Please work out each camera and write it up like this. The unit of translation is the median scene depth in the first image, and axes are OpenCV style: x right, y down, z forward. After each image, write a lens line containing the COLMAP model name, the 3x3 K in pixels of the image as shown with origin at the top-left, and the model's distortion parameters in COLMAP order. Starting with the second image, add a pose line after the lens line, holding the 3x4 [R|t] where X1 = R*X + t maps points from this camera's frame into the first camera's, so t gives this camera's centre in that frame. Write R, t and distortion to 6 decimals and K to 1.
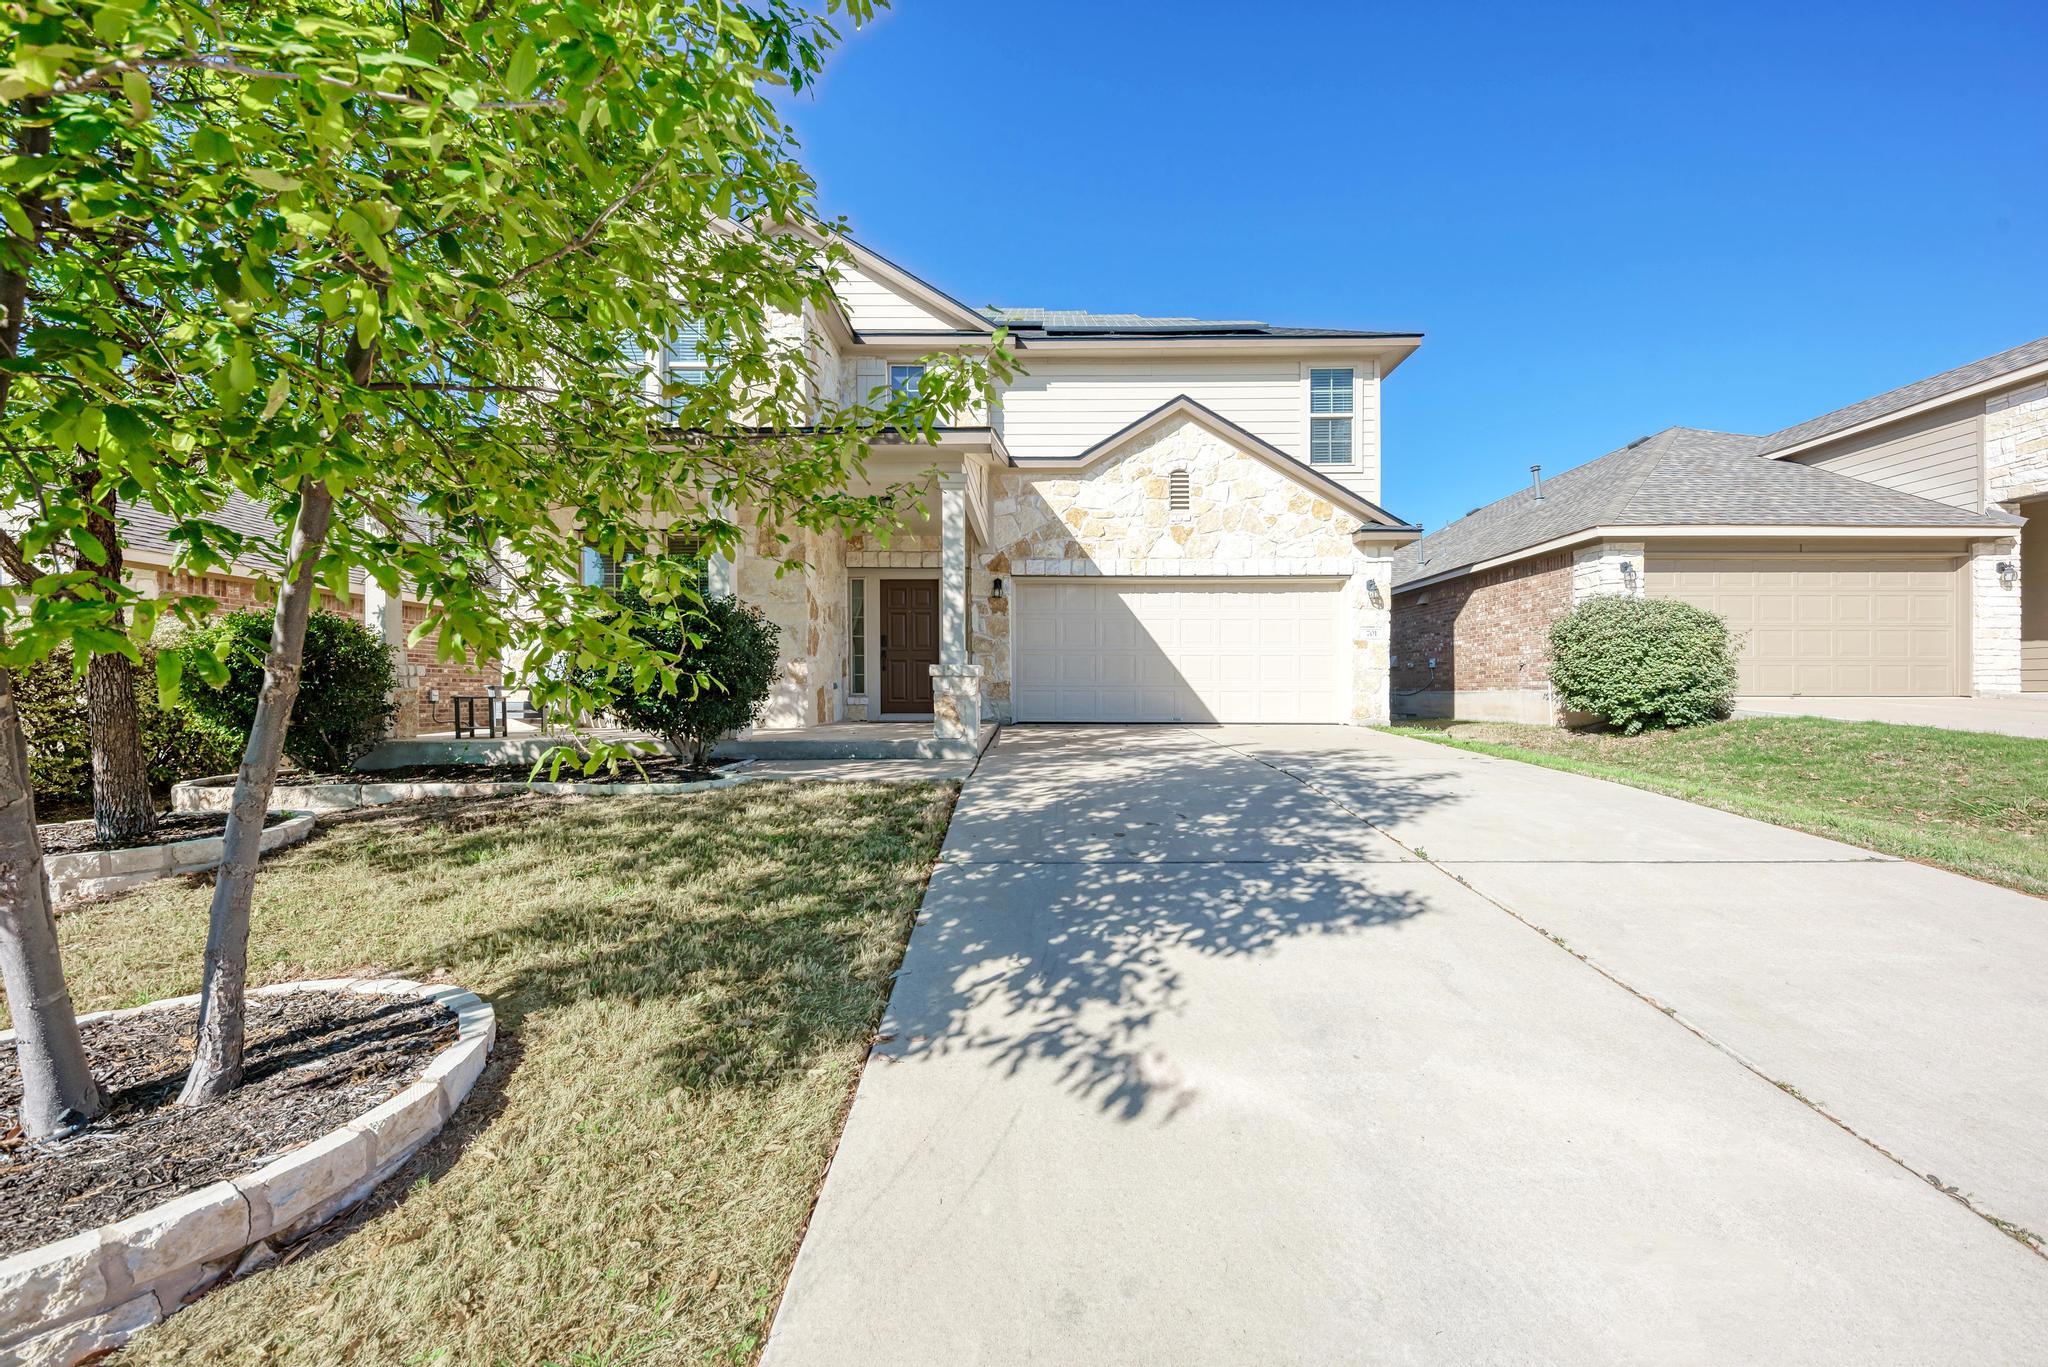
lens RADIAL K [[743.5, 0, 1024.9], [0, 743.5, 692.6], [0, 0, 1]] dist [0.013252, -0.007503]
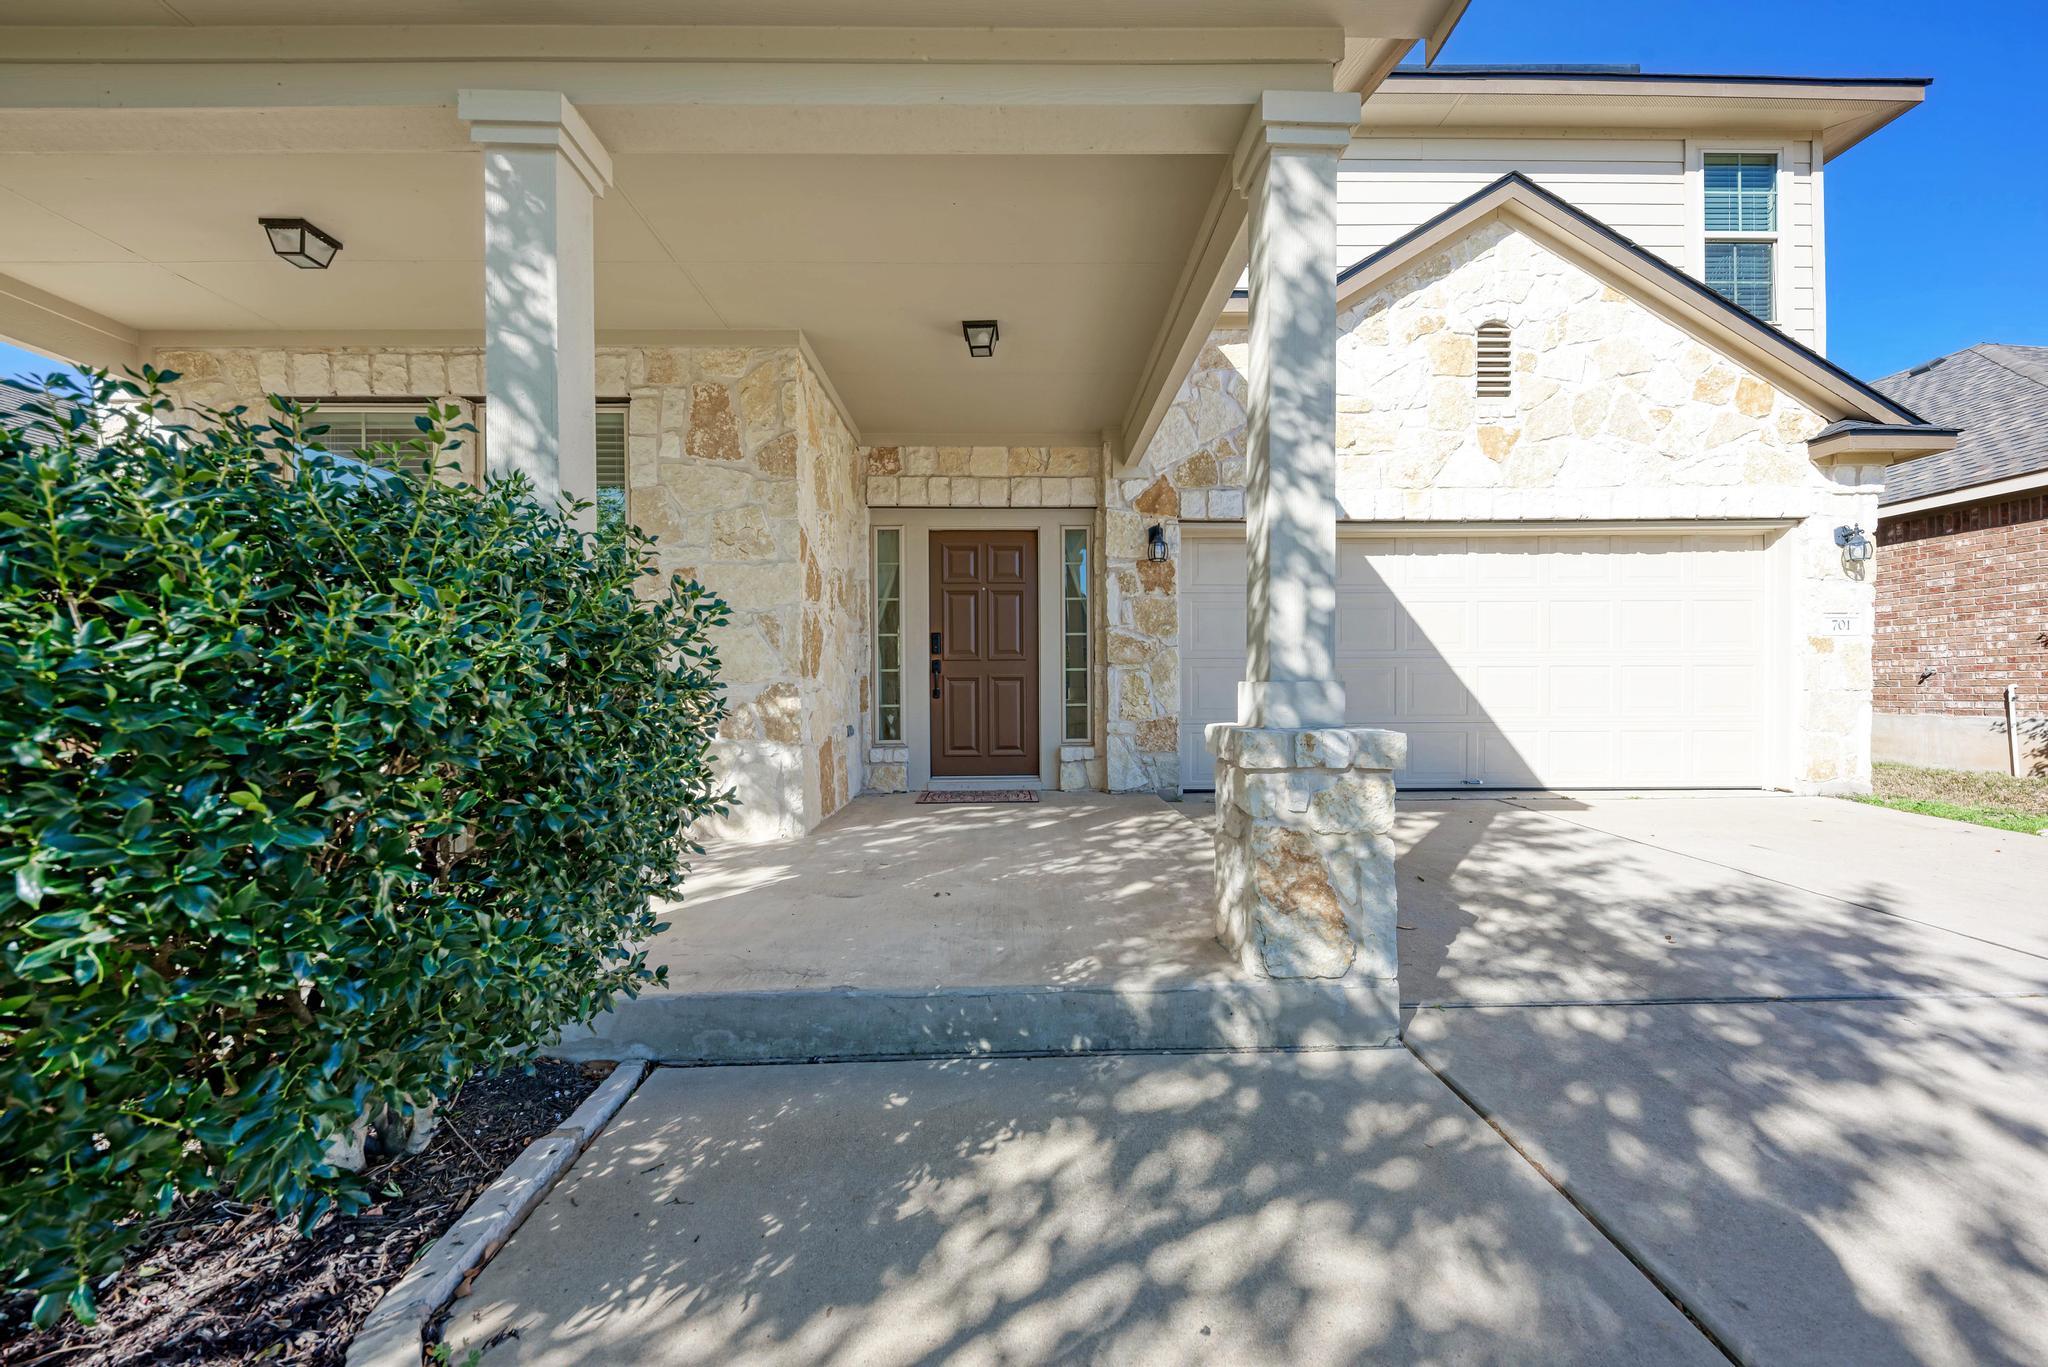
lens RADIAL K [[755.8, 0, 1028.1], [0, 755.8, 681.6], [0, 0, 1]] dist [0.013423, -0.007932]
pose [[0.999296, -0.007557, 0.036736, -0.147470], [0.008040, 0.999883, -0.013039, -0.035047], [-0.036633, 0.013325, 0.999240, 0.460624]]
